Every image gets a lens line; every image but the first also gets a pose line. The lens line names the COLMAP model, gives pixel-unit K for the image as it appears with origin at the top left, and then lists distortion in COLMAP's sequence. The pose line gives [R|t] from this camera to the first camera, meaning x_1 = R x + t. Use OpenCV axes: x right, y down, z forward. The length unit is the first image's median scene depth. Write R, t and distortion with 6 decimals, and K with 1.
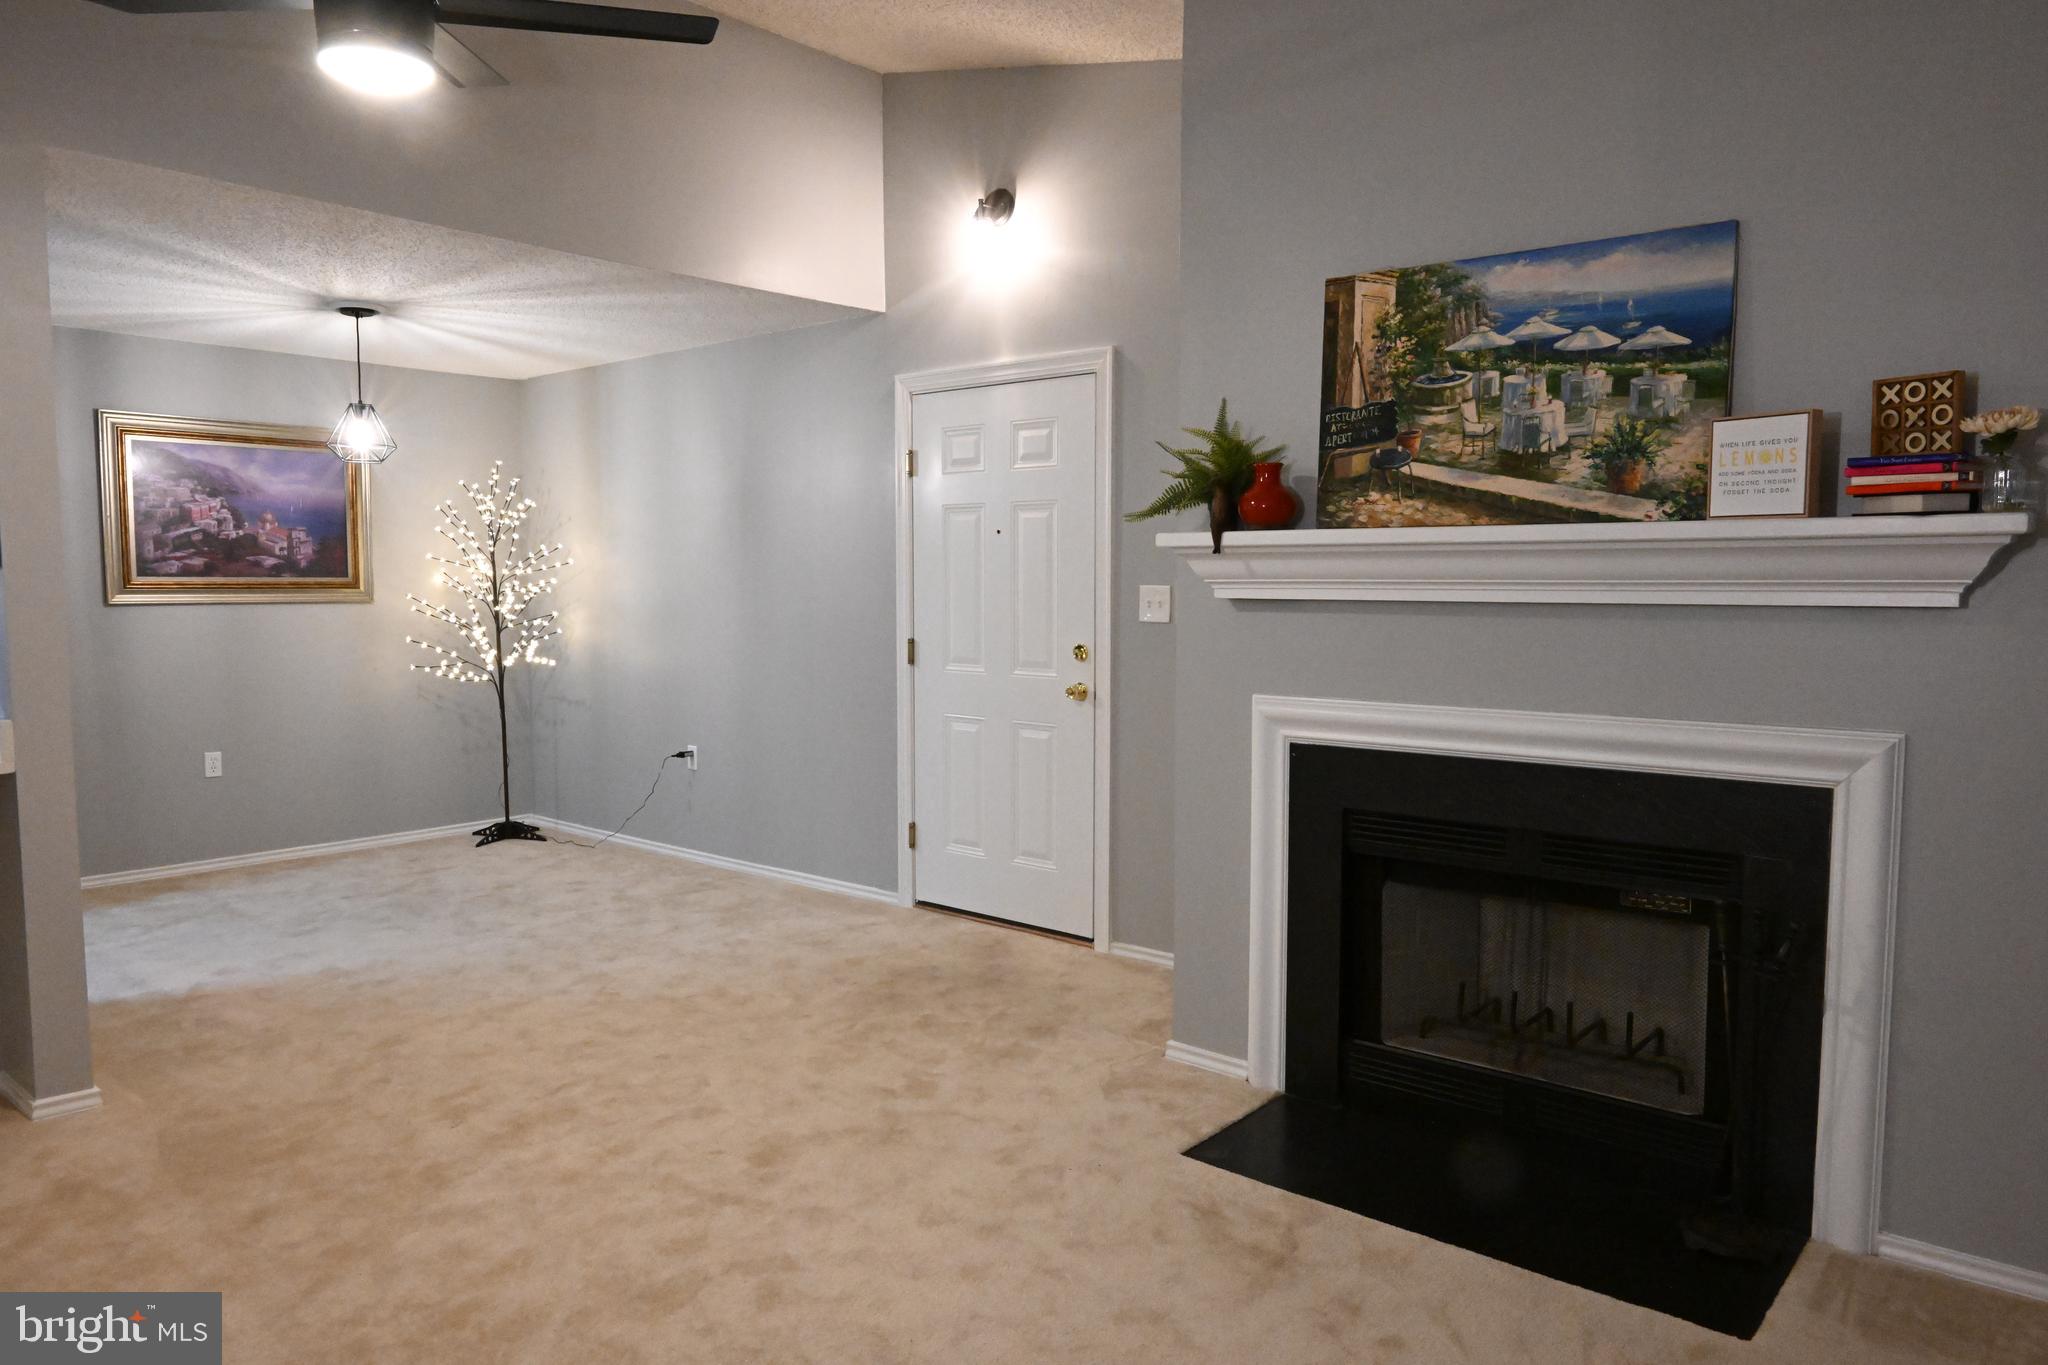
lens RADIAL K [[1355.1, 0, 1022.1], [0, 1355.1, 684.2], [0, 0, 1]] dist [-0.000430, 0.000638]
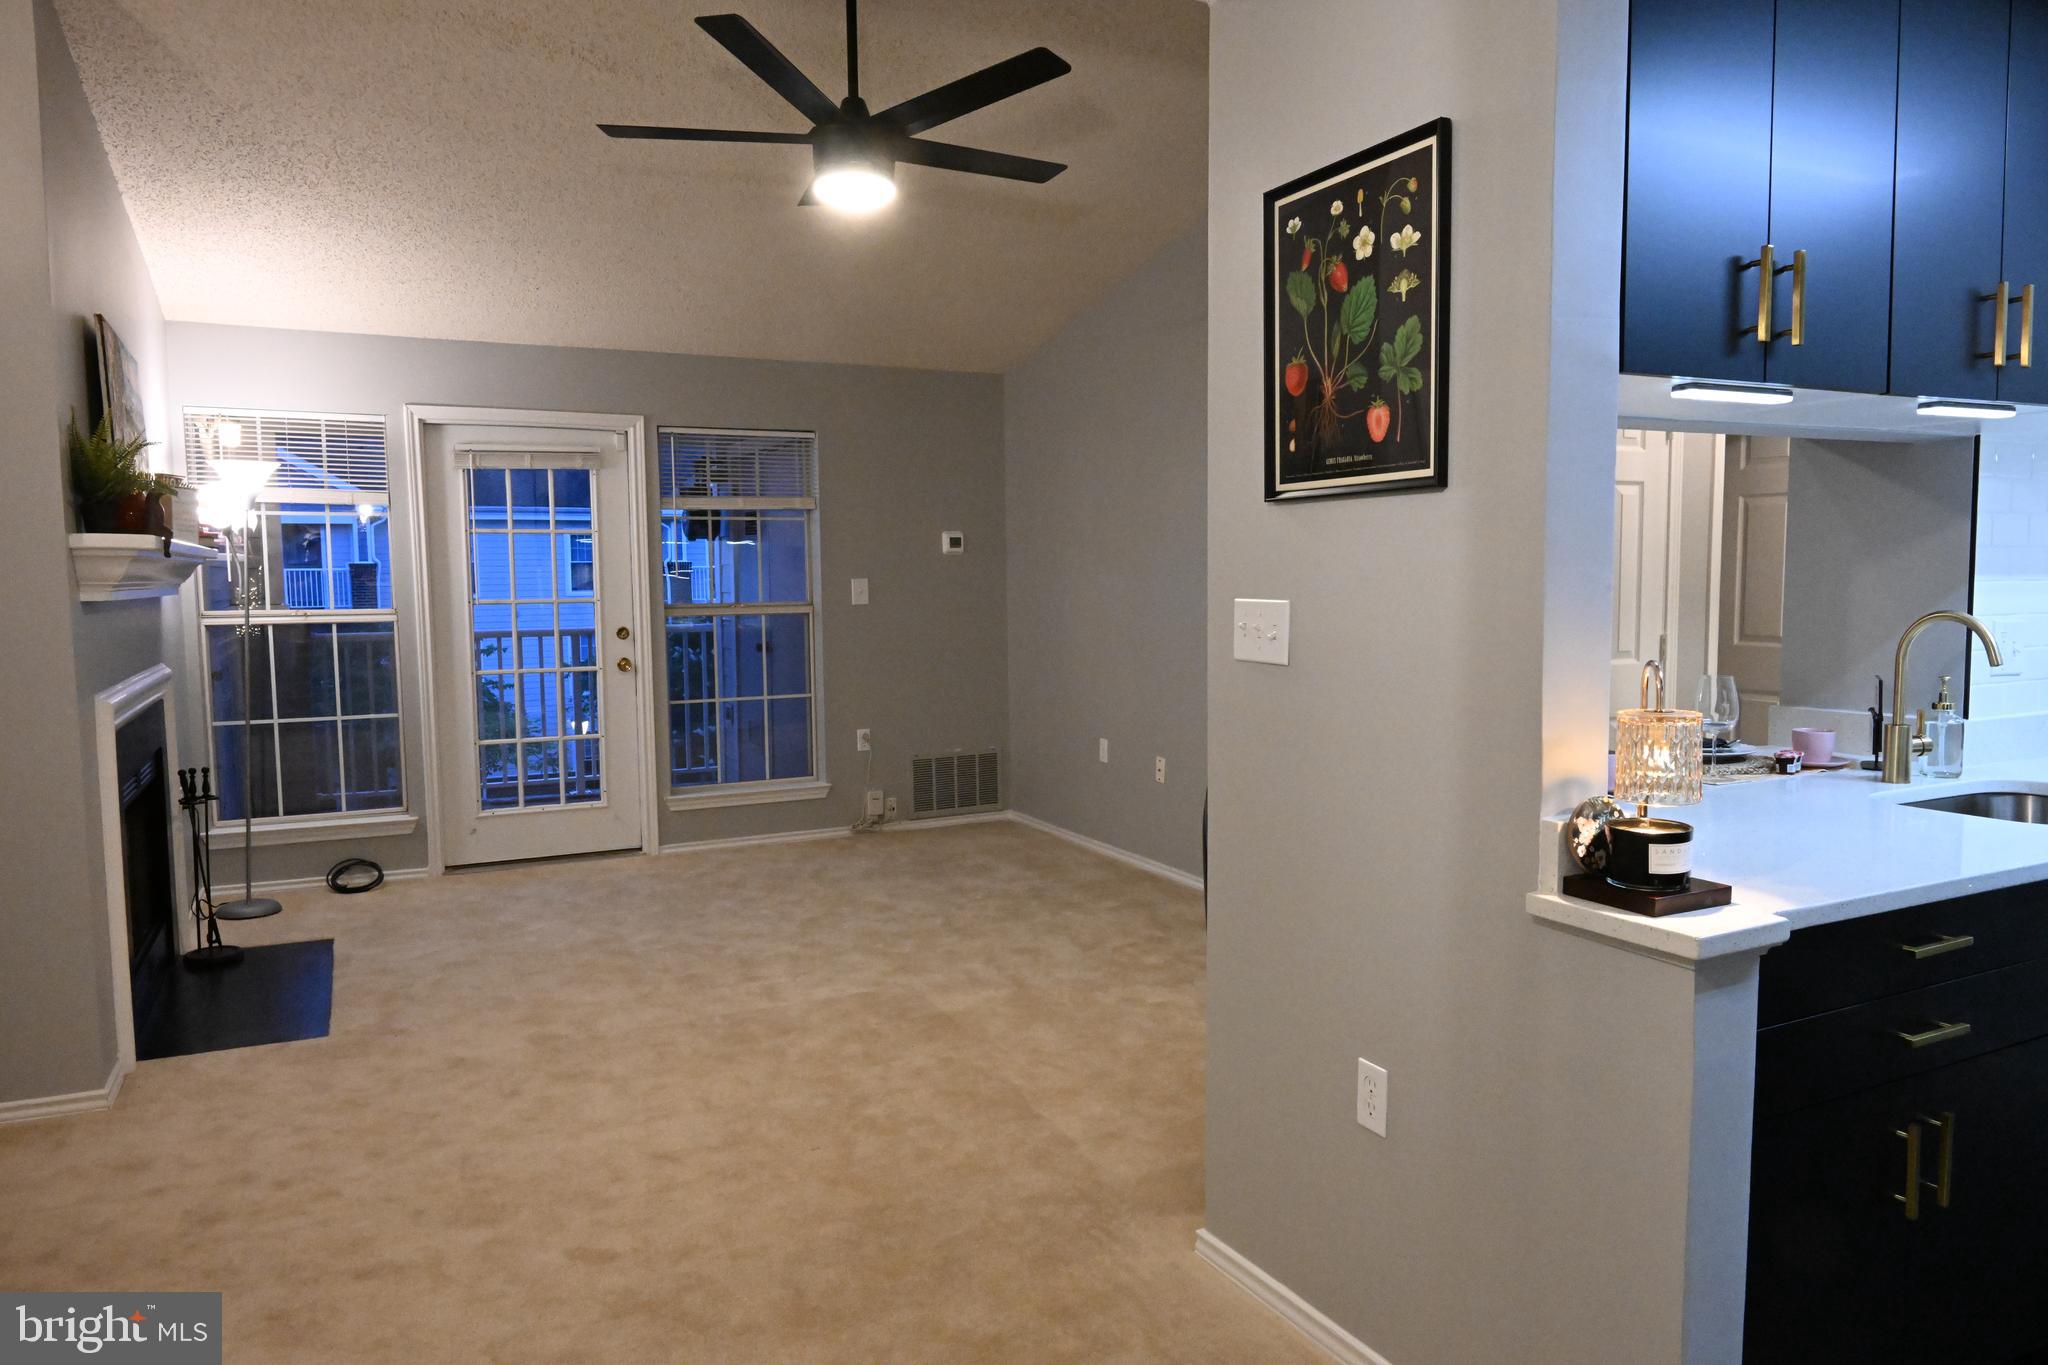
lens RADIAL K [[1350.9, 0, 1028.9], [0, 1350.9, 688.0], [0, 0, 1]] dist [-0.004563, -0.000187]
pose [[-0.923337, -0.025924, 0.383116, -0.622339], [0.037355, 0.986922, 0.156808, -0.094498], [-0.382170, 0.159098, -0.910293, 1.198159]]
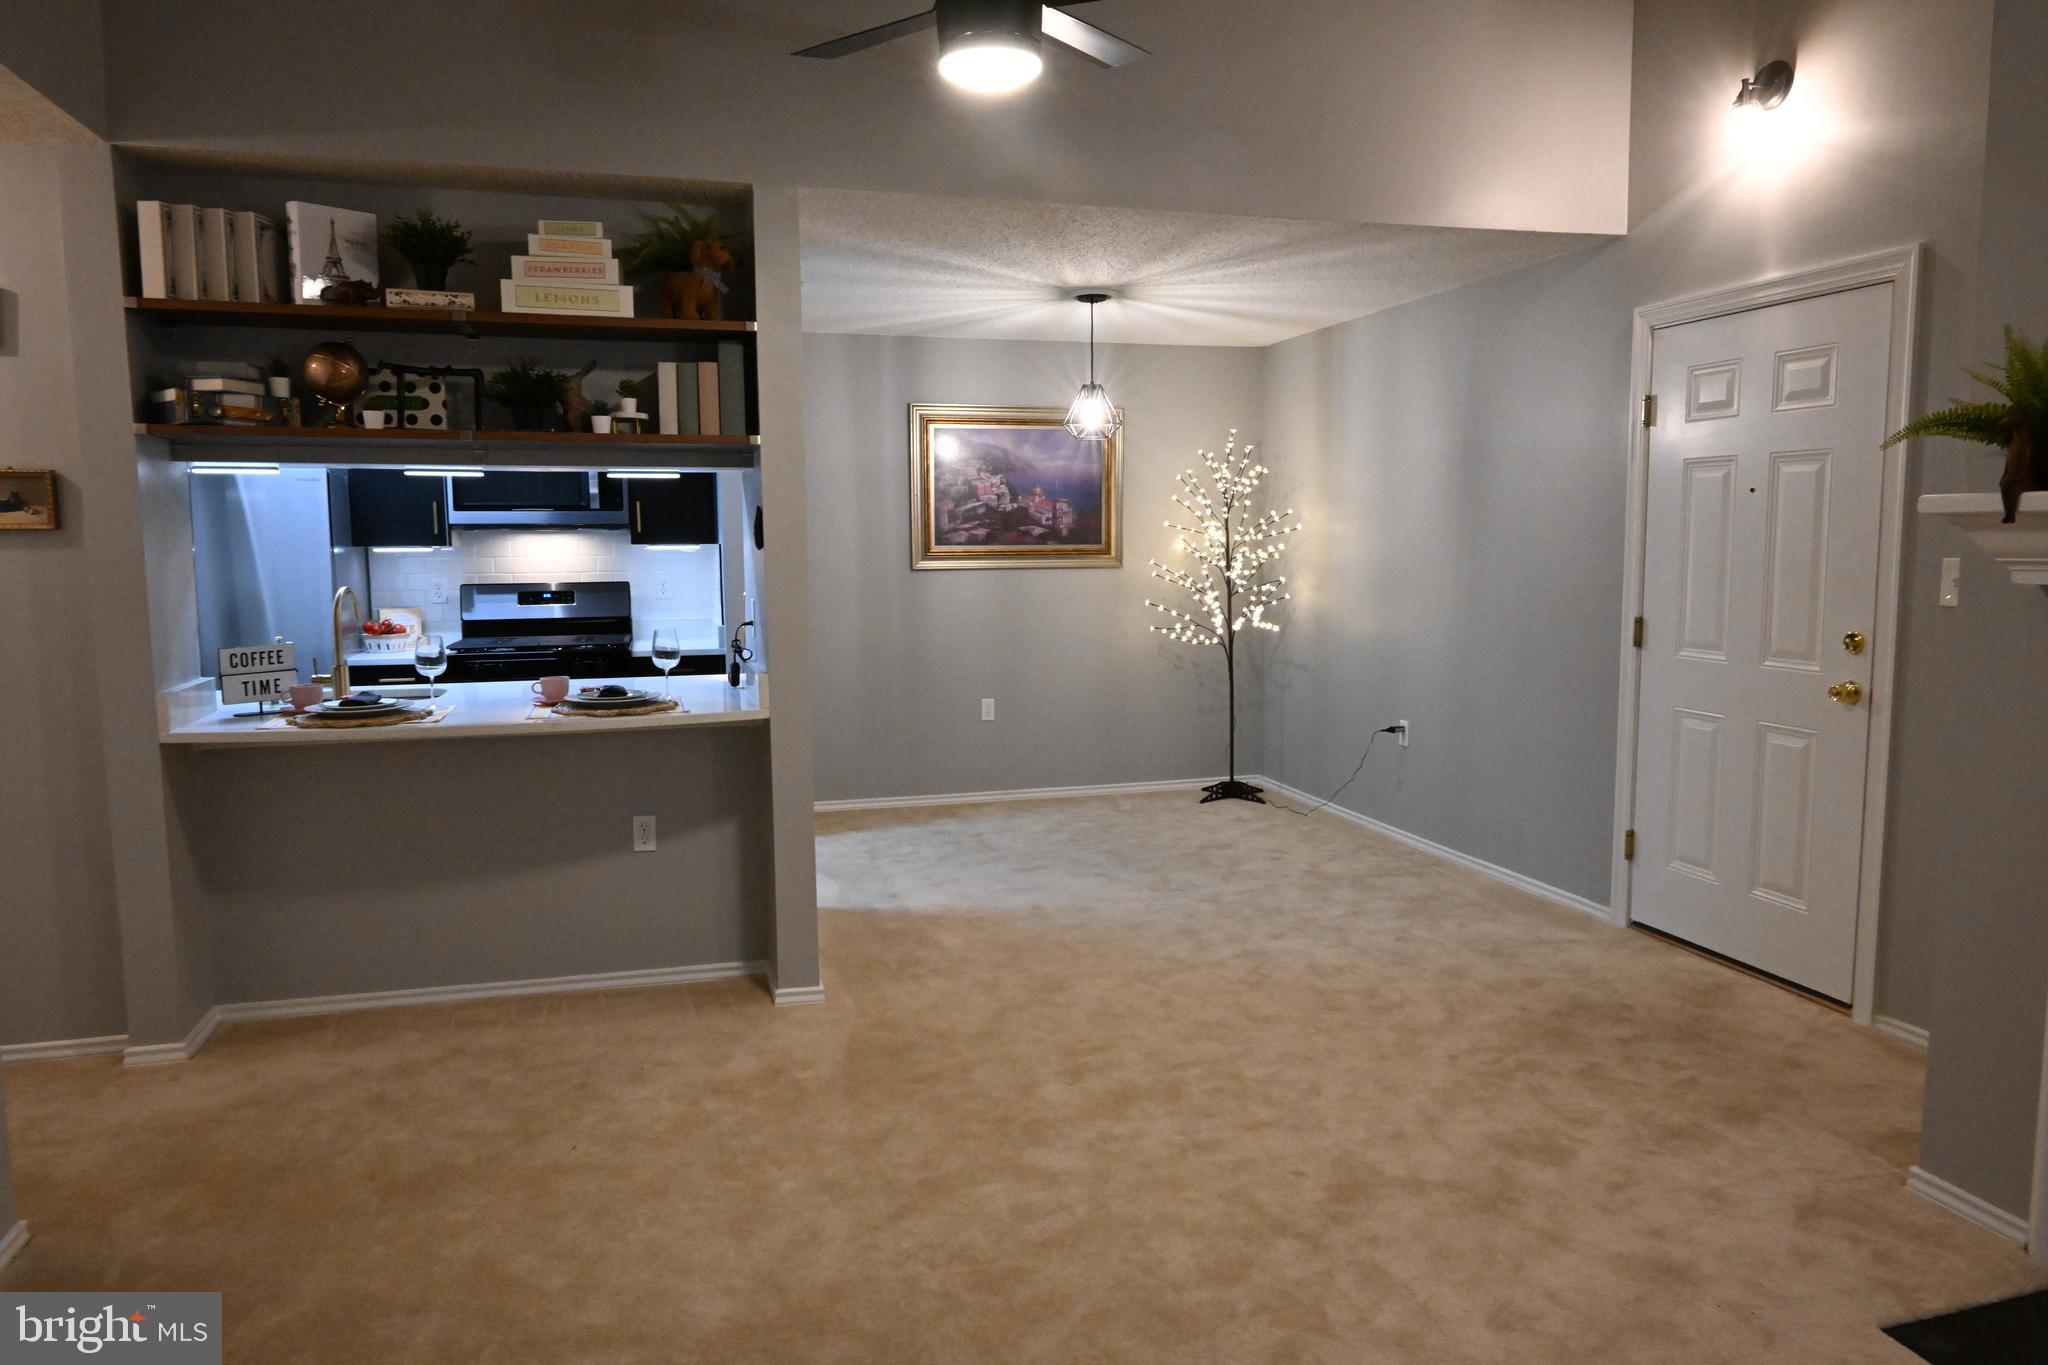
lens RADIAL K [[1356.6, 0, 1033.4], [0, 1356.6, 684.3], [0, 0, 1]] dist [0.000882, -0.002701]
pose [[0.836100, 0.052439, -0.546064, 0.075311], [-0.033823, 0.998455, 0.044095, -0.017537], [0.547533, -0.018398, 0.836582, 0.079786]]
